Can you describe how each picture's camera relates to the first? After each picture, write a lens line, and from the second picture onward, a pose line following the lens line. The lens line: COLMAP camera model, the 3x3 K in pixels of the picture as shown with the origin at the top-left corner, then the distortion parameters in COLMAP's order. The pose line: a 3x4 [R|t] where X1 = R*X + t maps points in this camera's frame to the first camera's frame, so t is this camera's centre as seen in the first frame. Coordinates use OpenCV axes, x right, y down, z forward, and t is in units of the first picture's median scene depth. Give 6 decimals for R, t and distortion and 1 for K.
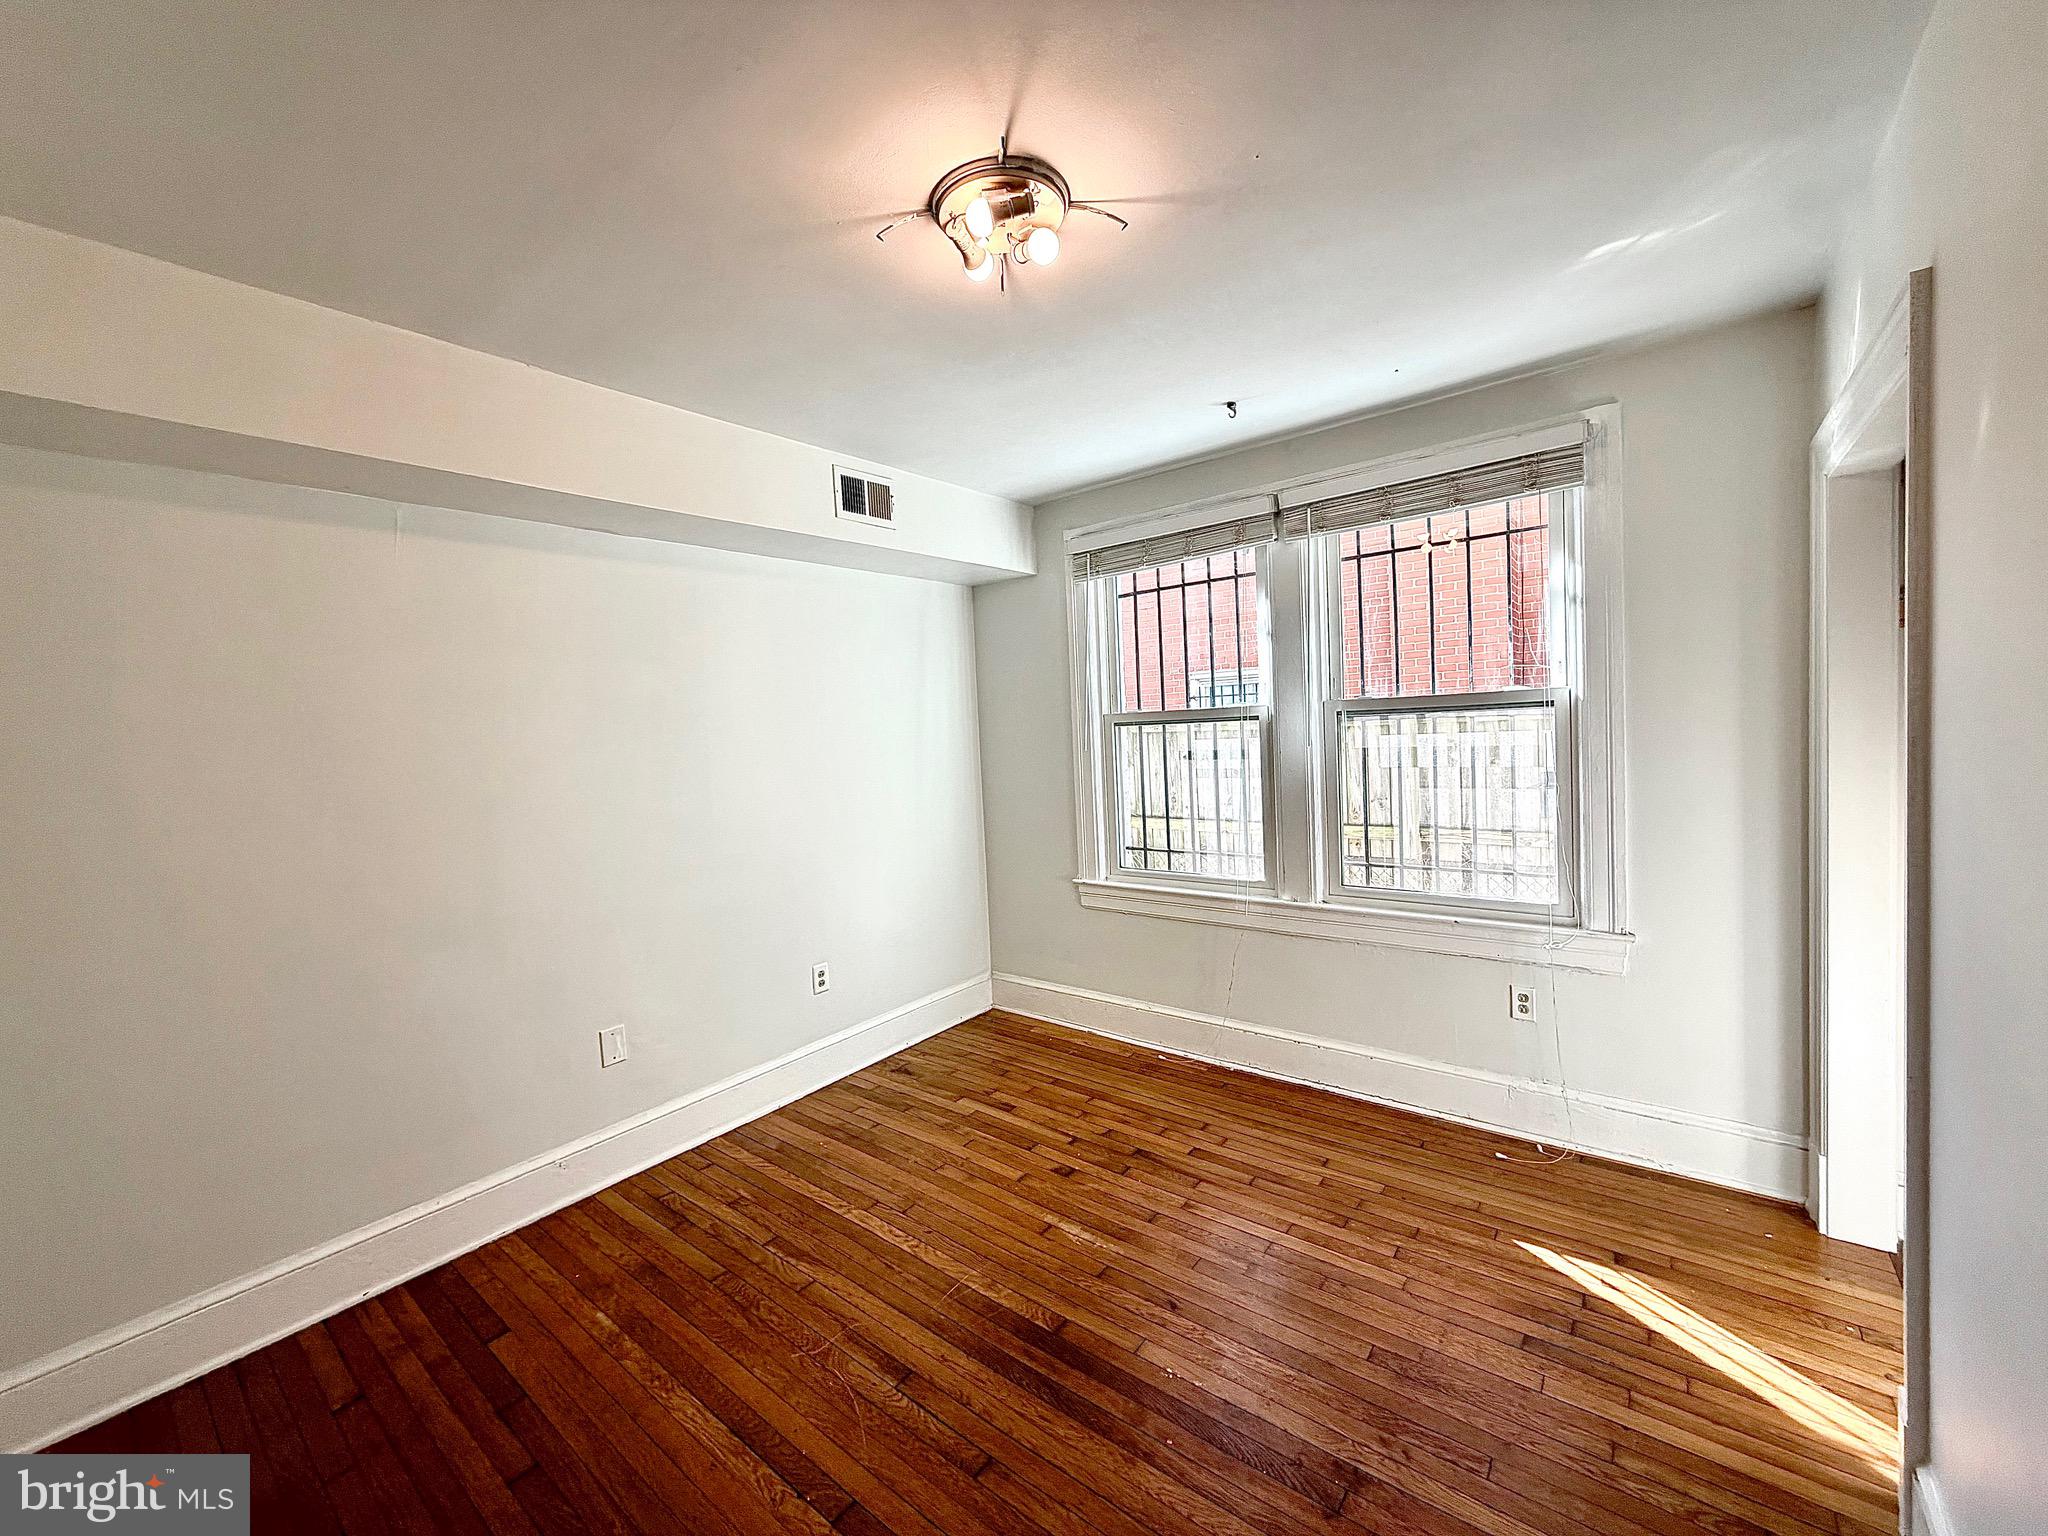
lens RADIAL K [[809.9, 0, 1017.7], [0, 809.9, 767.8], [0, 0, 1]] dist [0.000436, -0.000094]
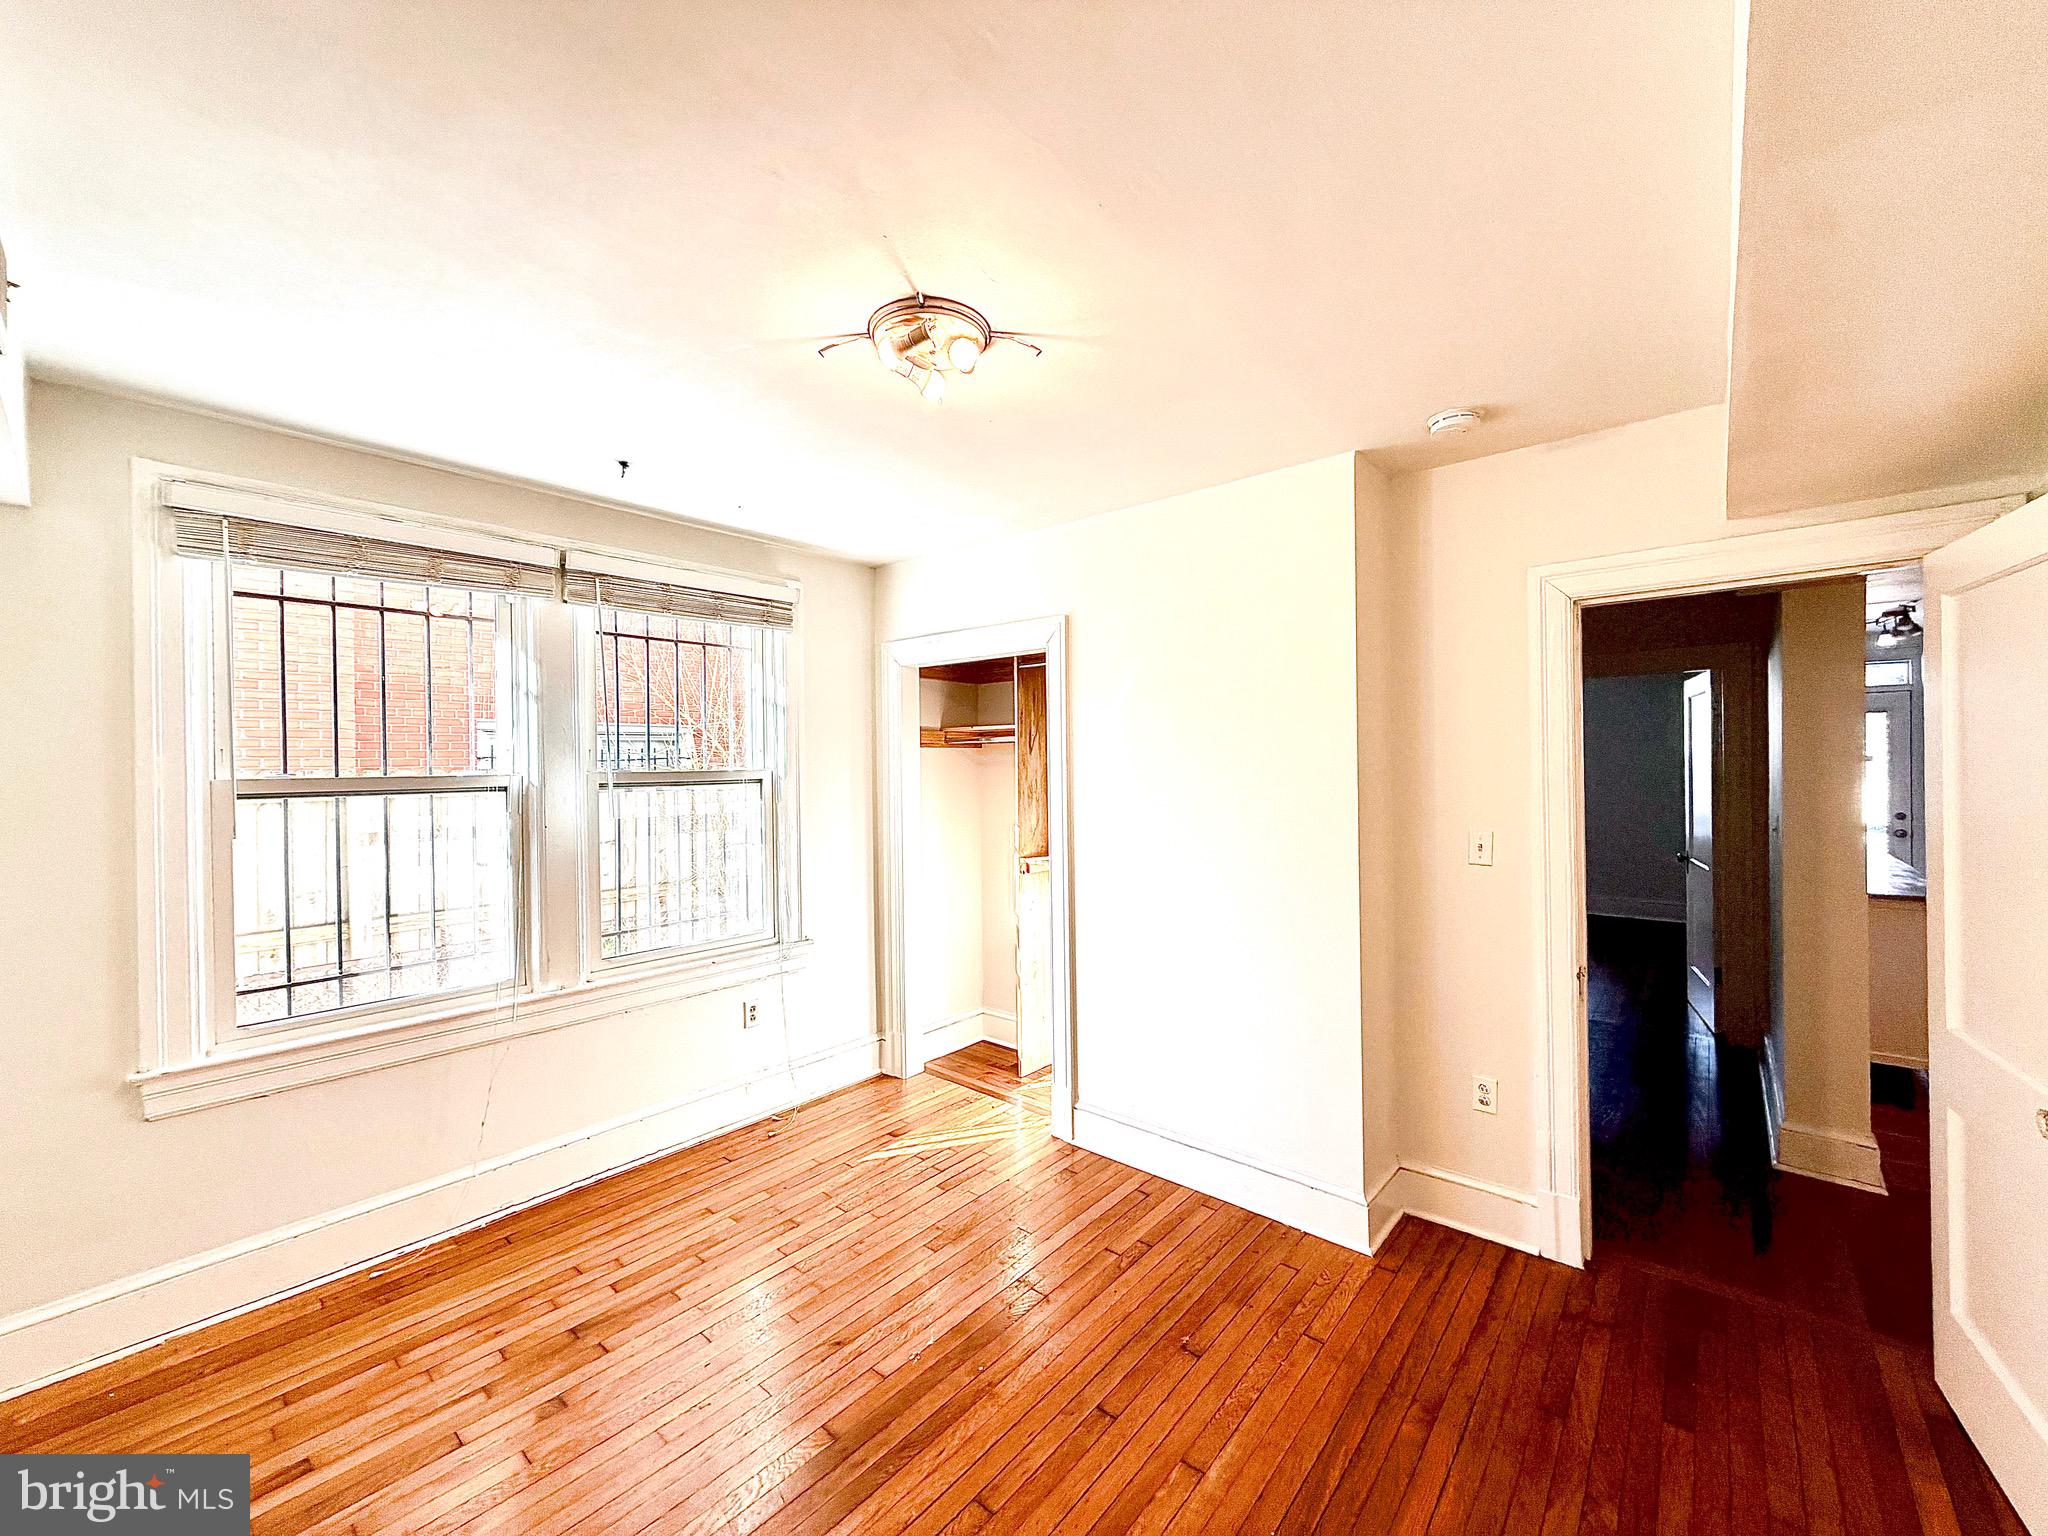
lens RADIAL K [[809.9, 0, 1017.7], [0, 809.9, 767.8], [0, 0, 1]] dist [0.000436, -0.000094]
pose [[0.038159, 0.042068, 0.998386, -0.542420], [0.060555, 0.997180, -0.044332, -0.012241], [-0.997435, 0.062149, 0.035504, 0.421746]]
